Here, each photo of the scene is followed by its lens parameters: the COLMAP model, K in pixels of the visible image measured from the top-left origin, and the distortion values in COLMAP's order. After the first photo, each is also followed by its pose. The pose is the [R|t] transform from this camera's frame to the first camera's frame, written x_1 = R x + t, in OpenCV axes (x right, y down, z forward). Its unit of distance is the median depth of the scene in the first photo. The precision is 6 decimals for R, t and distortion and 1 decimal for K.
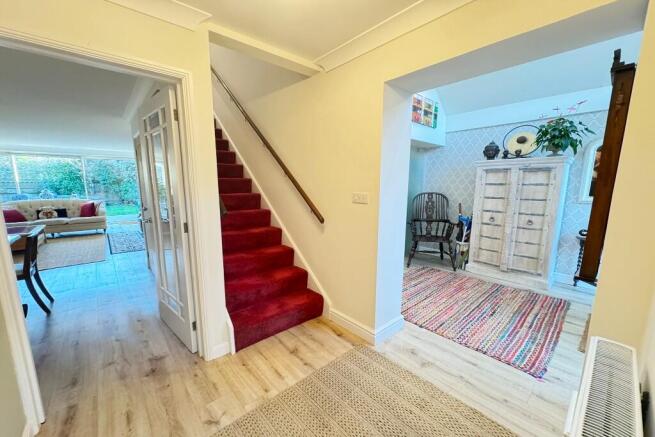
lens RADIAL K [[259.5, 0, 325.4], [0, 259.5, 221.0], [0, 0, 1]] dist [-0.002949, -0.000002]
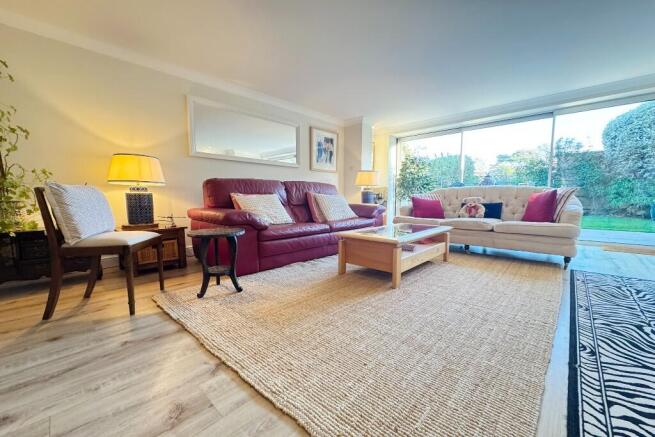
lens RADIAL K [[259.5, 0, 325.4], [0, 259.5, 221.0], [0, 0, 1]] dist [-0.002949, -0.000002]
pose [[0.094610, 0.095083, -0.990963, -0.515859], [-0.143397, 0.986349, 0.080950, -0.002364], [0.985133, 0.134443, 0.106953, 0.602662]]
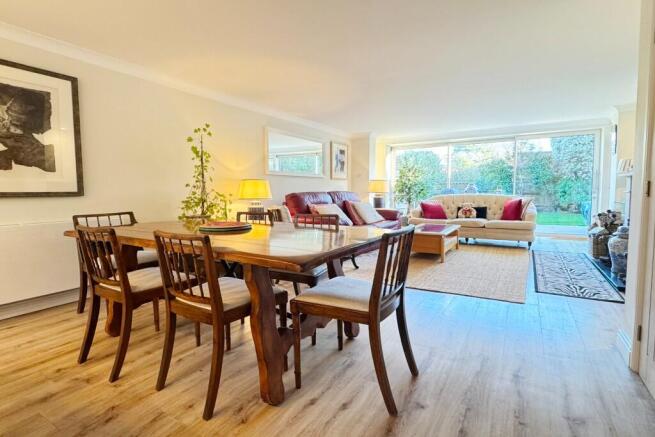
lens RADIAL K [[336.4, 0, 314.8], [0, 336.4, 215.6], [0, 0, 1]] dist [-0.000649, -0.000101]
pose [[0.287785, 0.068195, -0.955264, -0.234370], [-0.129875, 0.991026, 0.031622, 0.009517], [0.948848, 0.114965, 0.294059, 0.264934]]
